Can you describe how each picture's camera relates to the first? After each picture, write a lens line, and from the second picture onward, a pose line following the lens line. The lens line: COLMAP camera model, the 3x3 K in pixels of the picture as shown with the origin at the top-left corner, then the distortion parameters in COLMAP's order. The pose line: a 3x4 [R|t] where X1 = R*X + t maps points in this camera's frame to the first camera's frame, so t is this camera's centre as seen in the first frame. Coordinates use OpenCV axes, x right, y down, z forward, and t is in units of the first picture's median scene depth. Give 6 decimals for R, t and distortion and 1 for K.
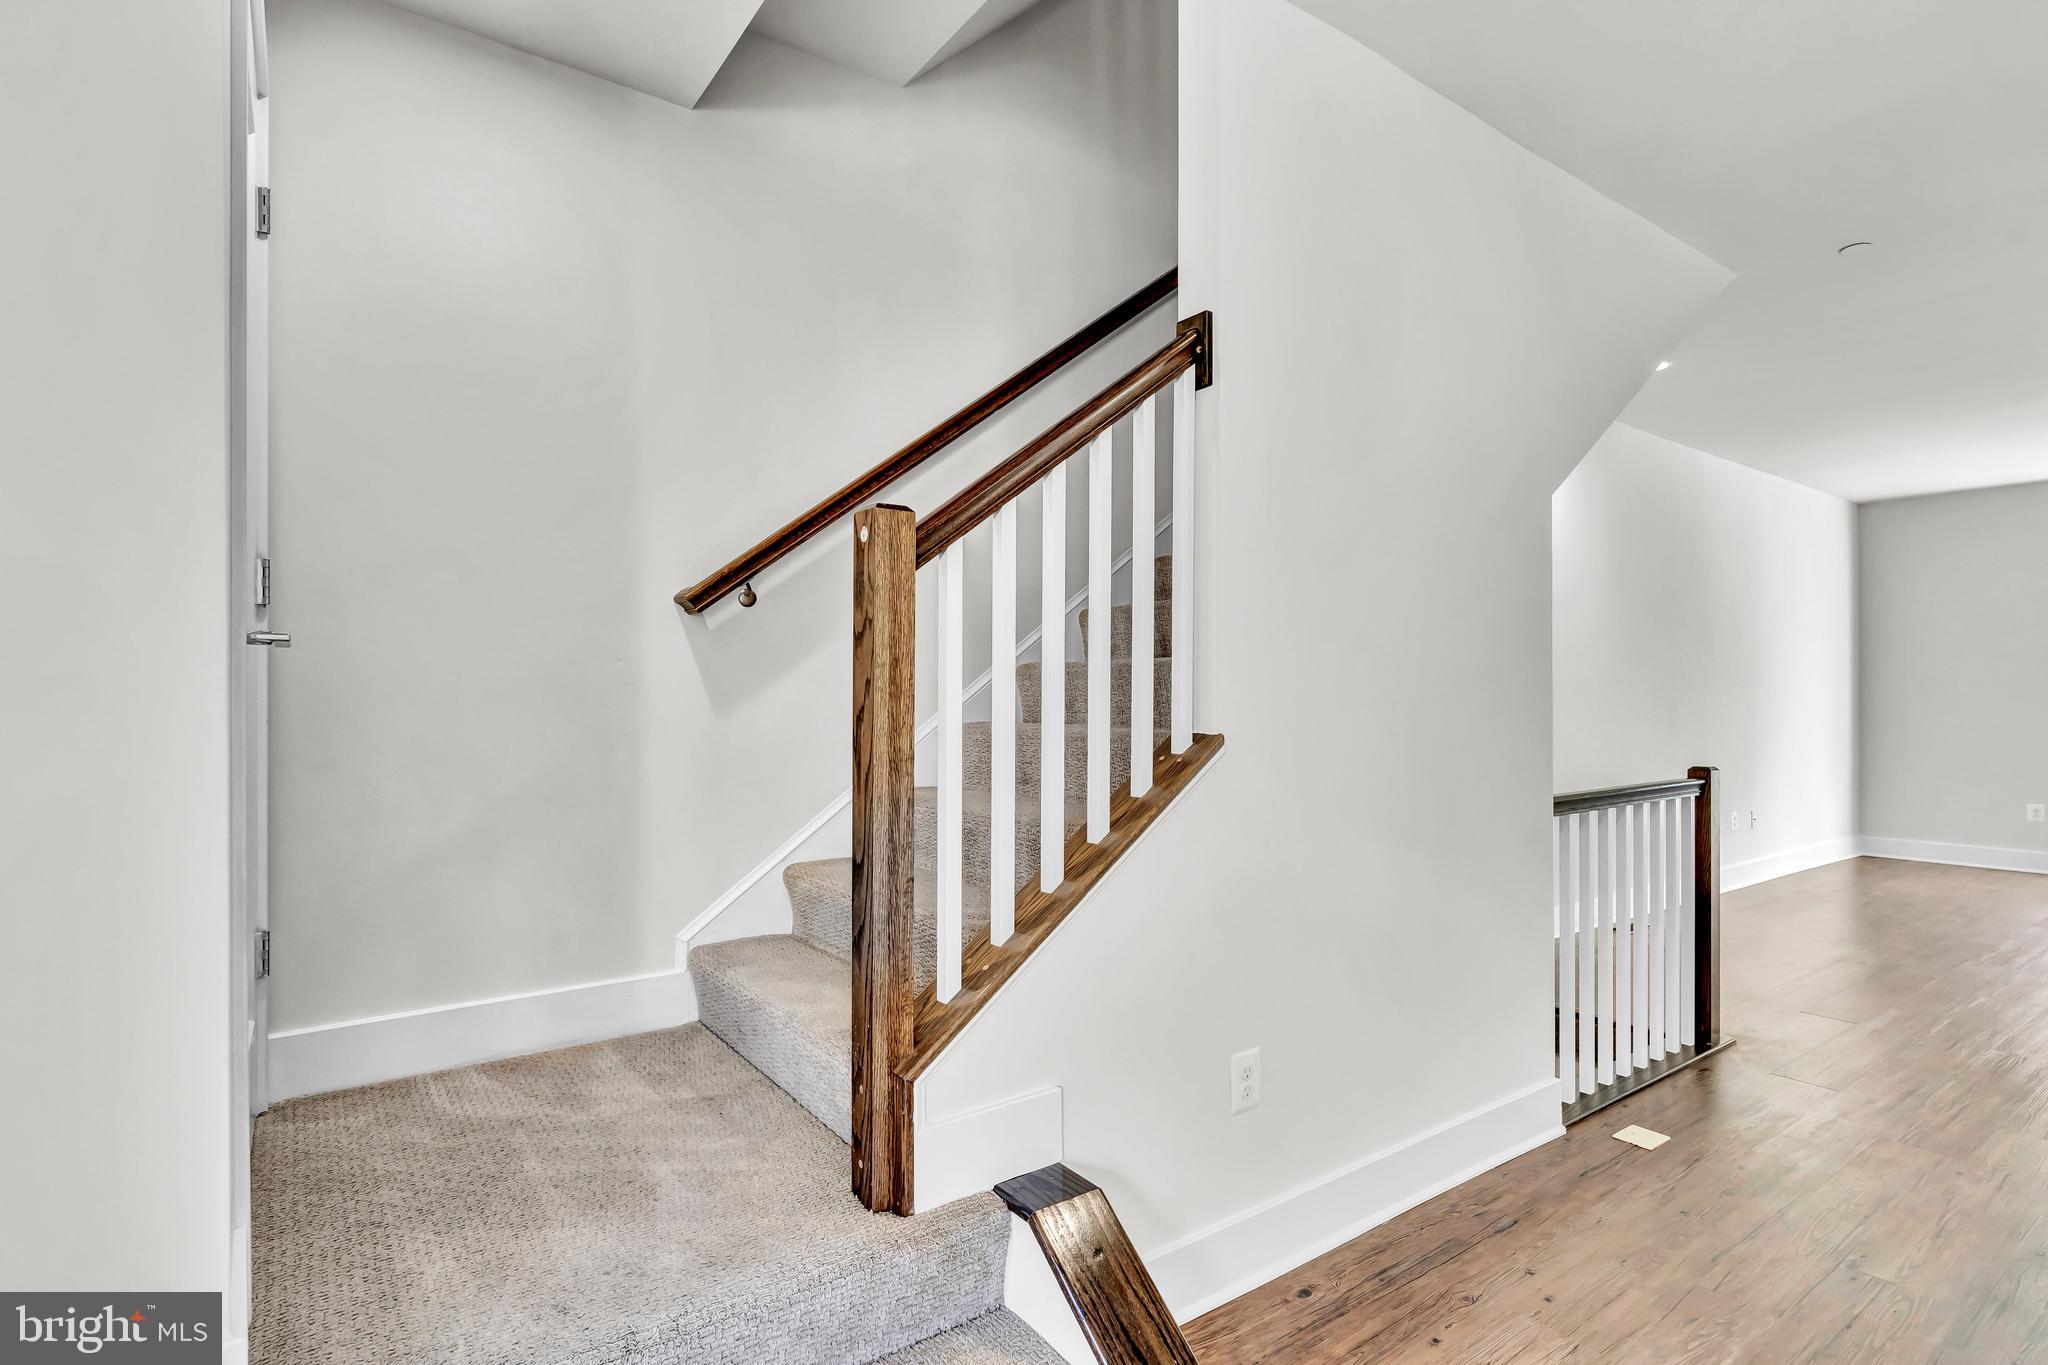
lens RADIAL K [[1005.6, 0, 1020.5], [0, 1005.6, 680.2], [0, 0, 1]] dist [-0.004508, -0.000056]
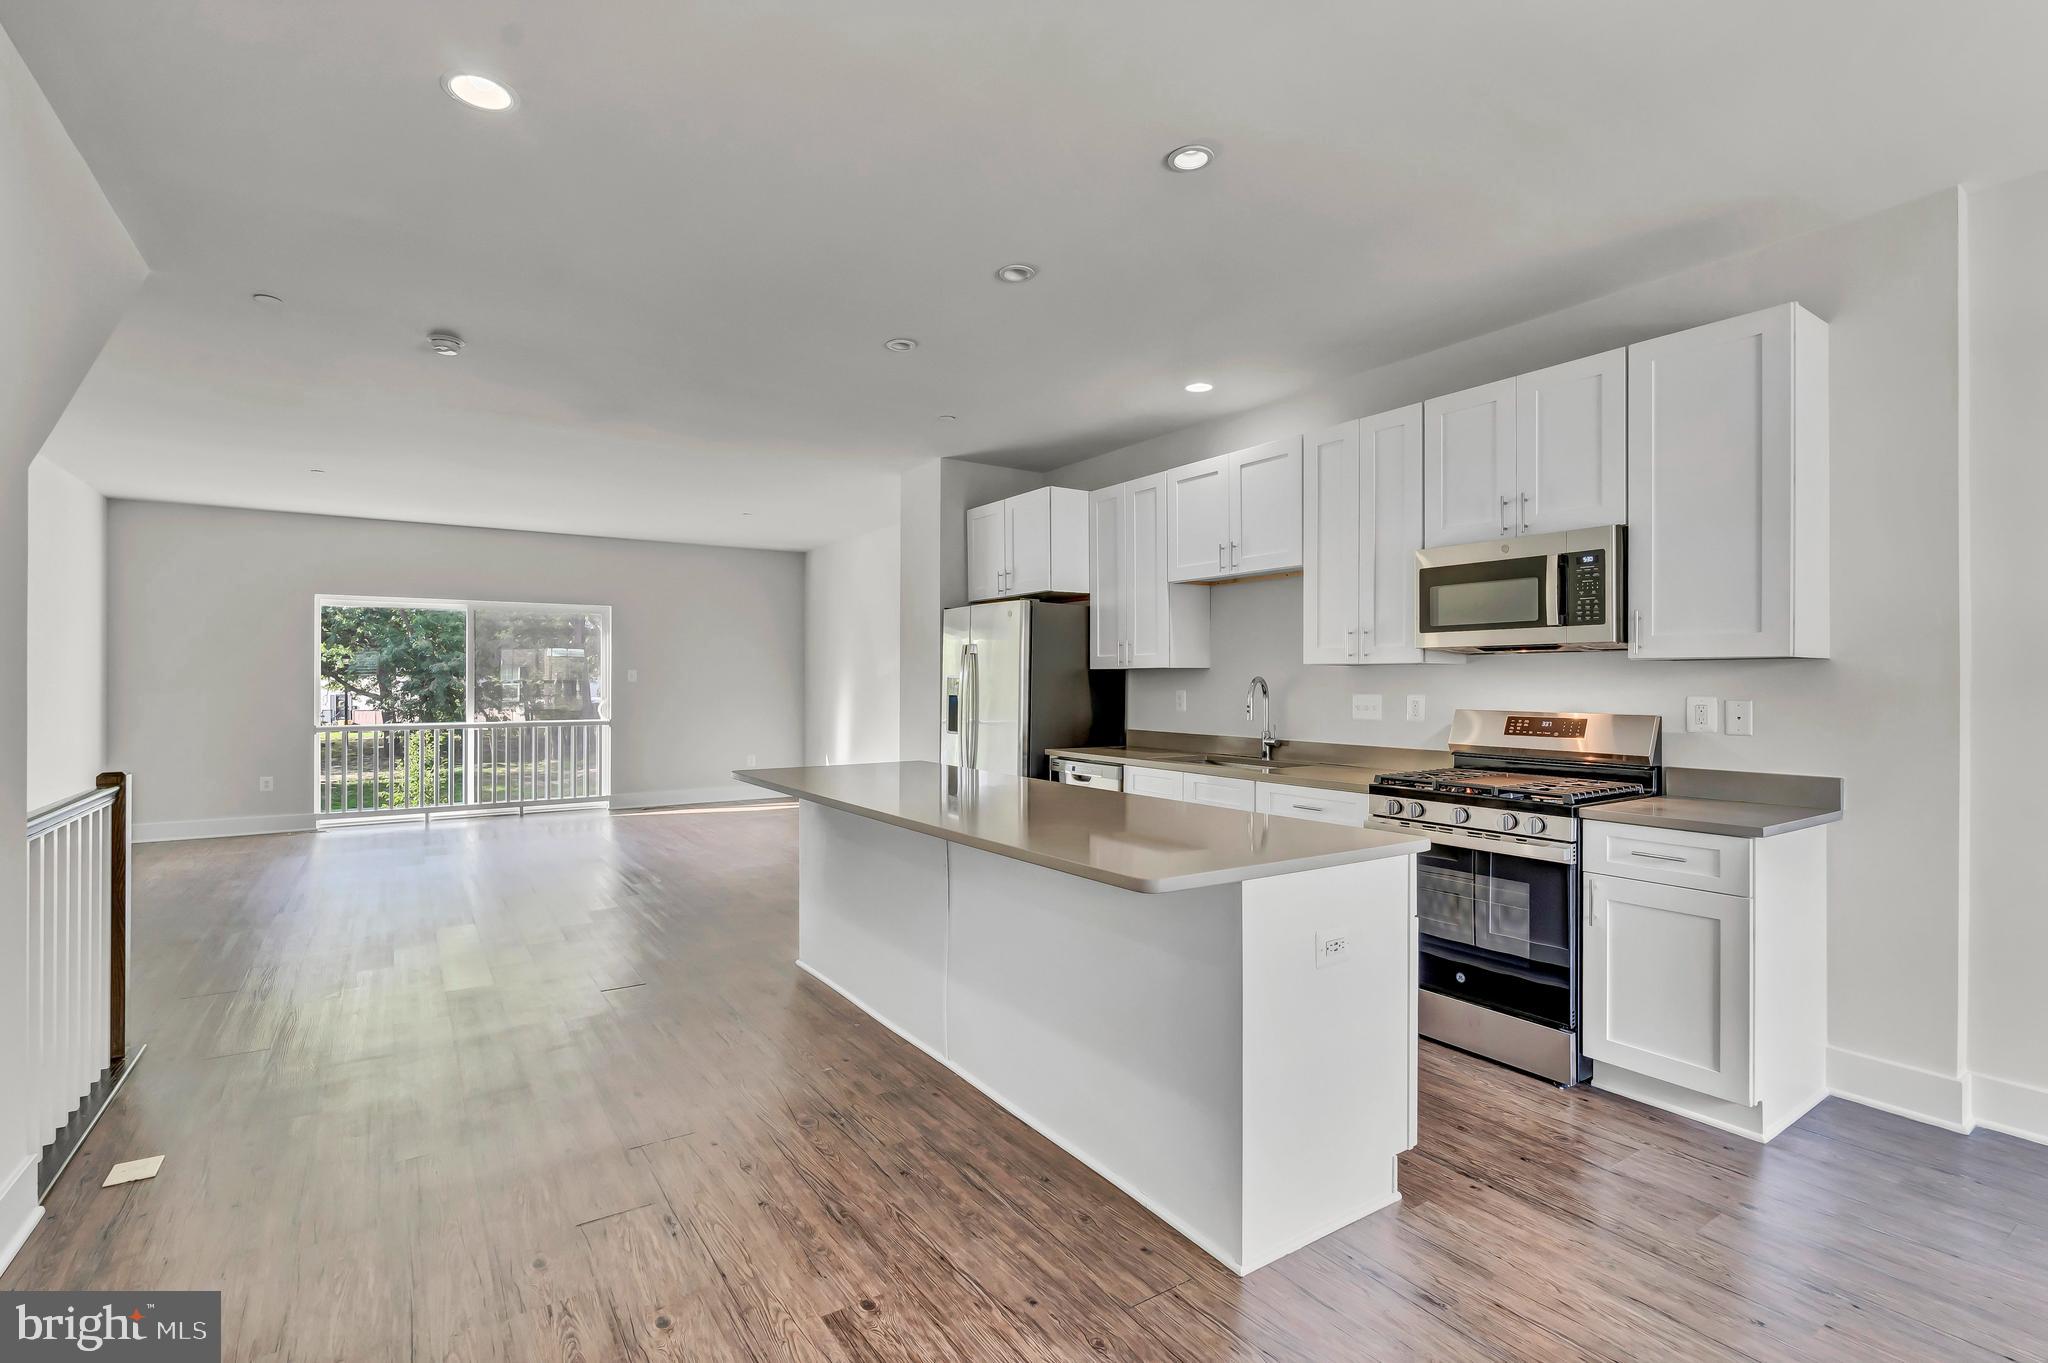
lens RADIAL K [[932.5, 0, 1034.2], [0, 932.5, 680.6], [0, 0, 1]] dist [-0.008560, 0.001015]
pose [[0.014497, 0.000052, 0.999895, -0.188235], [-0.015849, 0.999874, 0.000178, -0.015446], [-0.999769, -0.015849, 0.014496, 0.116076]]
